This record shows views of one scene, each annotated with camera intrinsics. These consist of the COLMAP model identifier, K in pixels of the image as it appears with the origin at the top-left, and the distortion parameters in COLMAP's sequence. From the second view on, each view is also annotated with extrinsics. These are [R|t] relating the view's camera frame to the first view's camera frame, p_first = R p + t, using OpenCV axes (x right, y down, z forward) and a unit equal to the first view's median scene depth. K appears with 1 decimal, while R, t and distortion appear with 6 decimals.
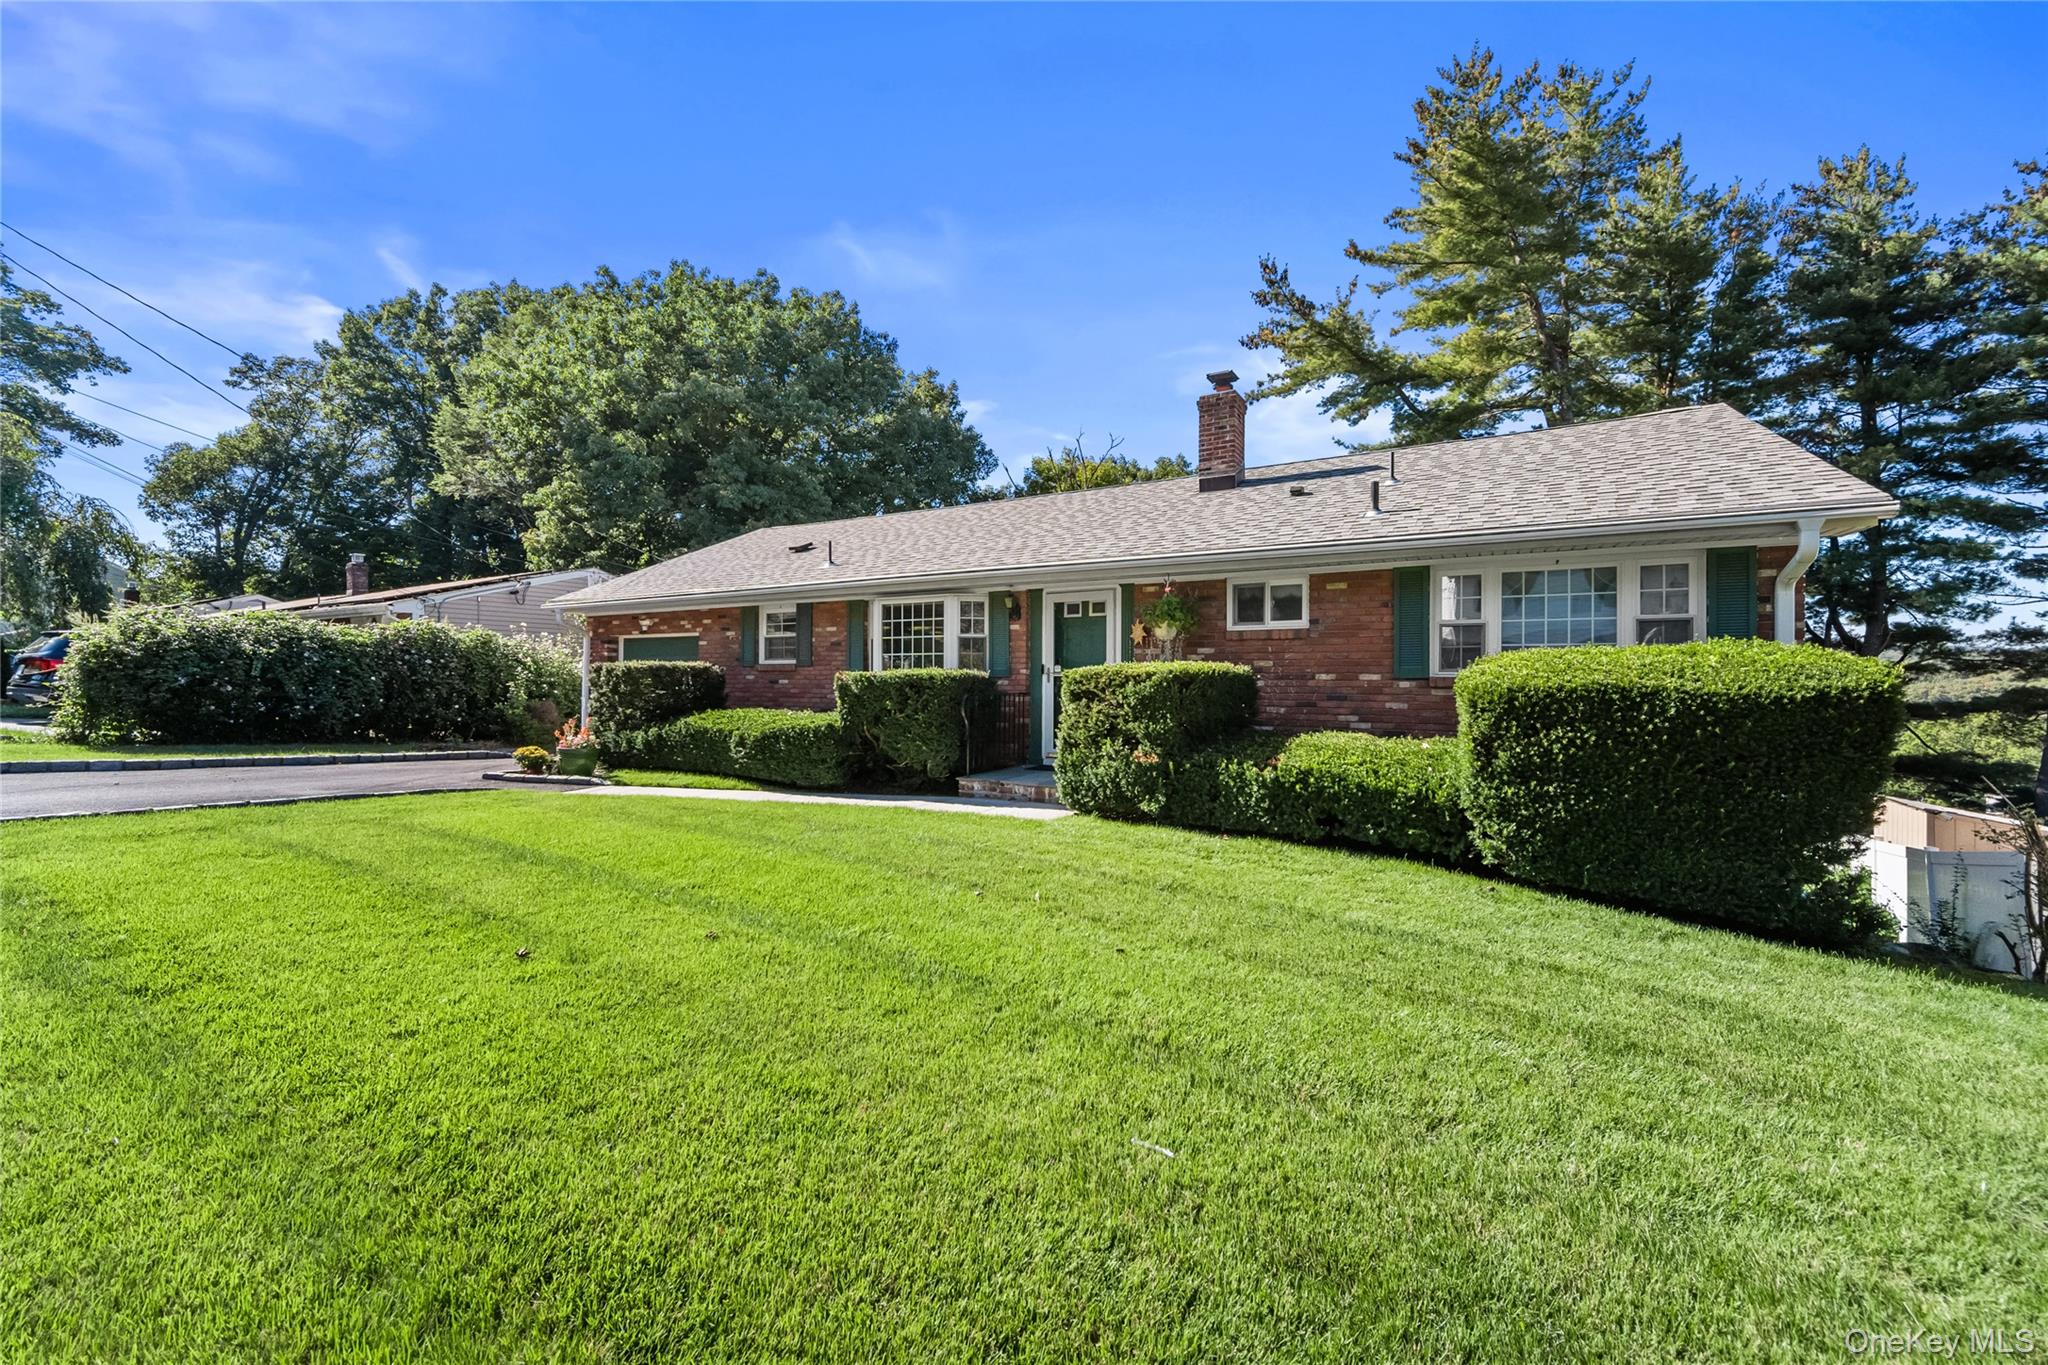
lens RADIAL K [[818.2, 0, 1025.0], [0, 818.2, 674.1], [0, 0, 1]] dist [0.000976, 0.000338]
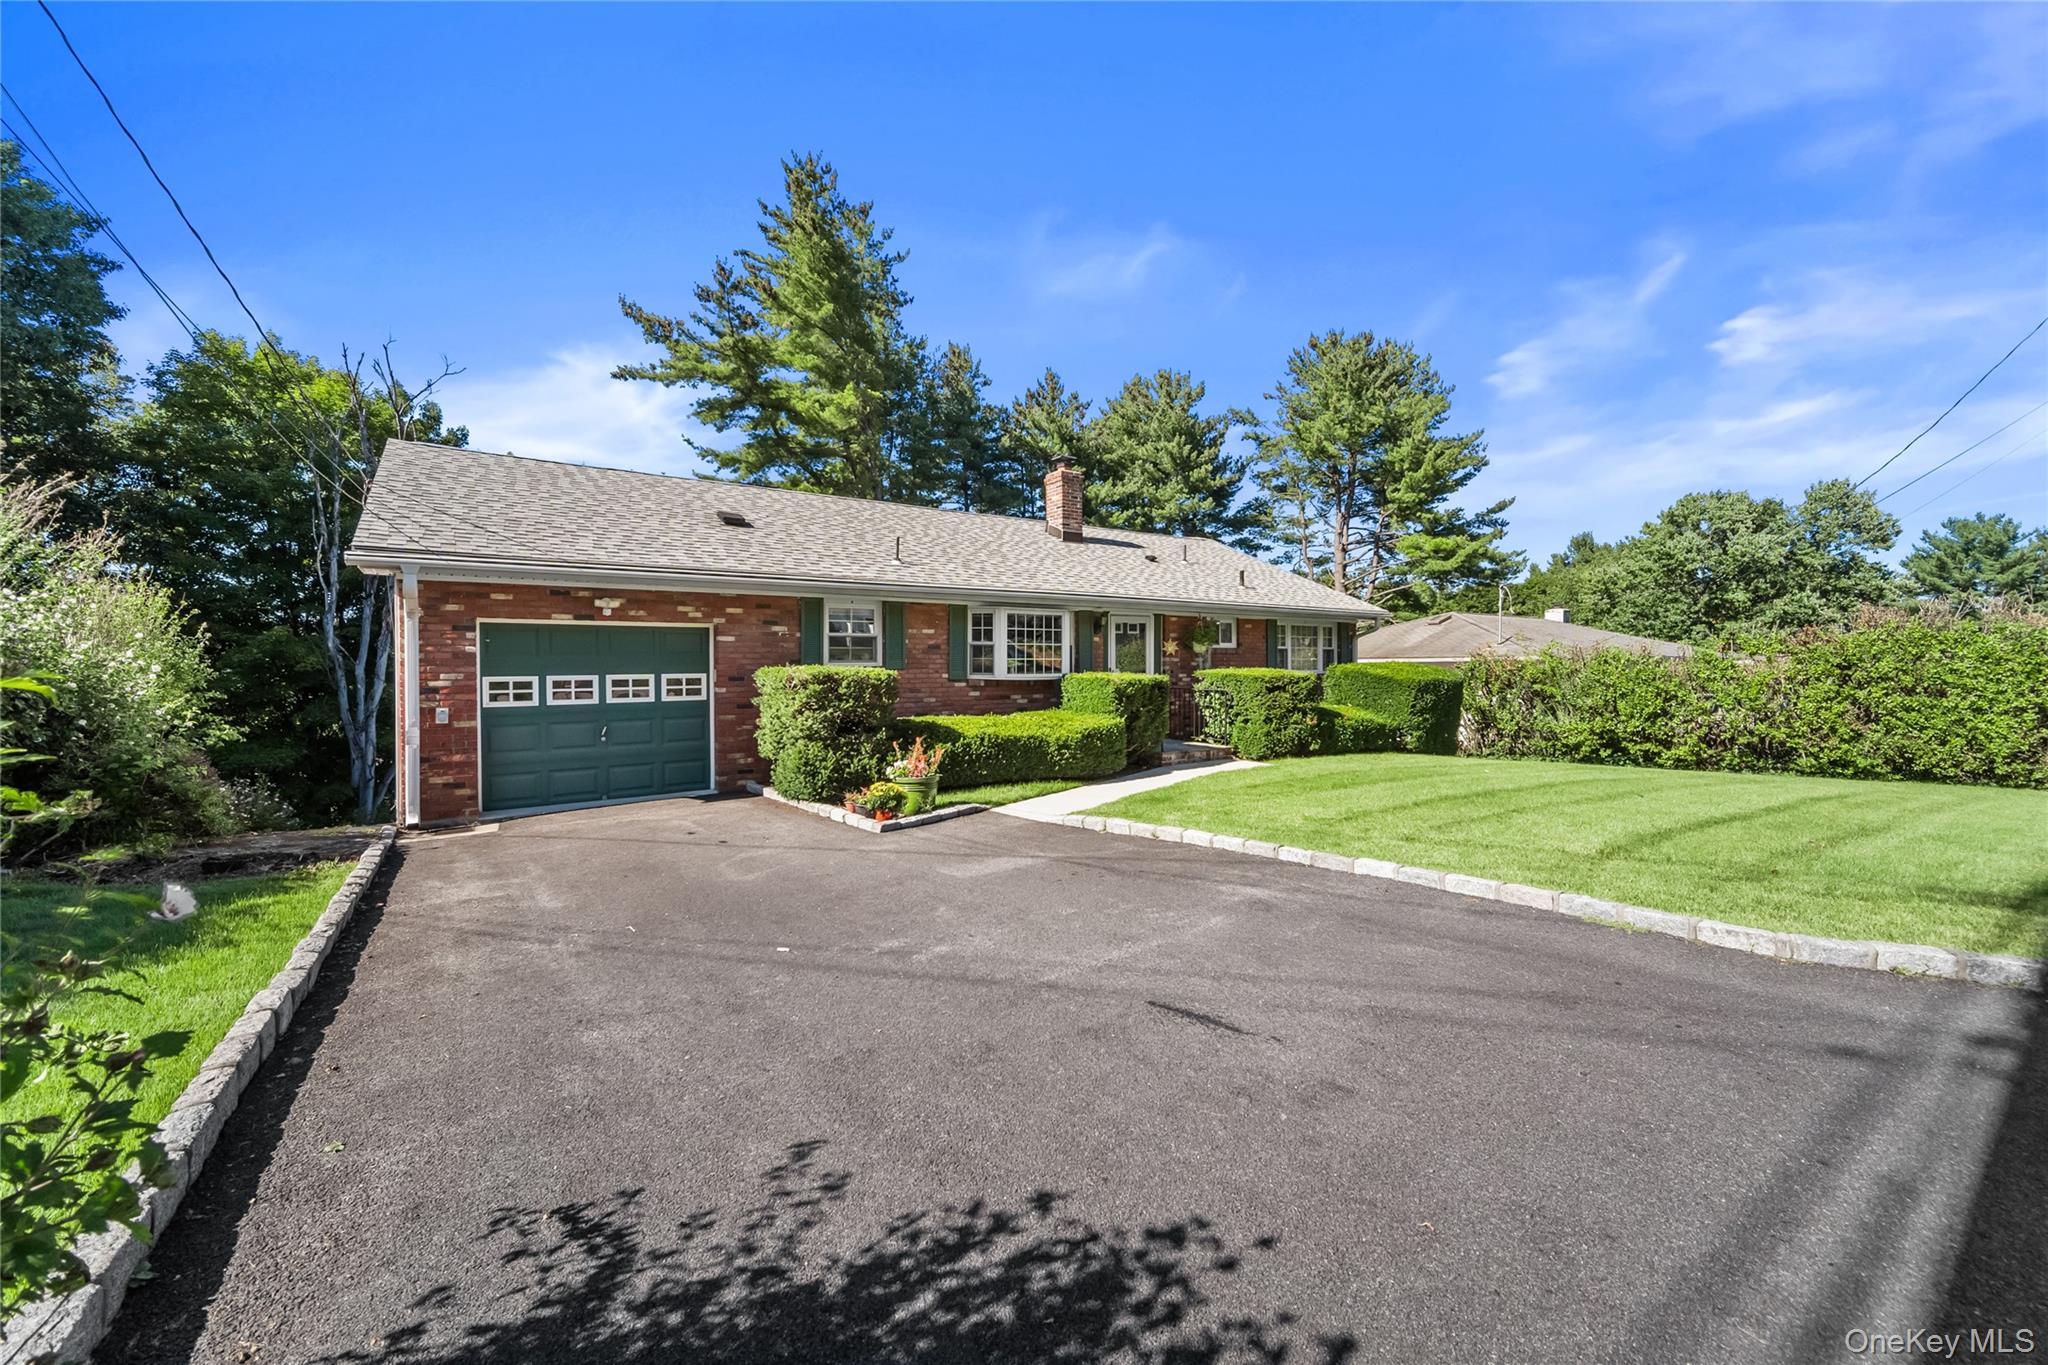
lens RADIAL K [[818.2, 0, 1024.9], [0, 818.2, 681.1], [0, 0, 1]] dist [0.000976, 0.000338]
pose [[0.400636, -0.023385, 0.915939, -1.180877], [-0.001027, 0.999662, 0.025972, -0.023697], [-0.916237, -0.011346, 0.400476, 0.554344]]
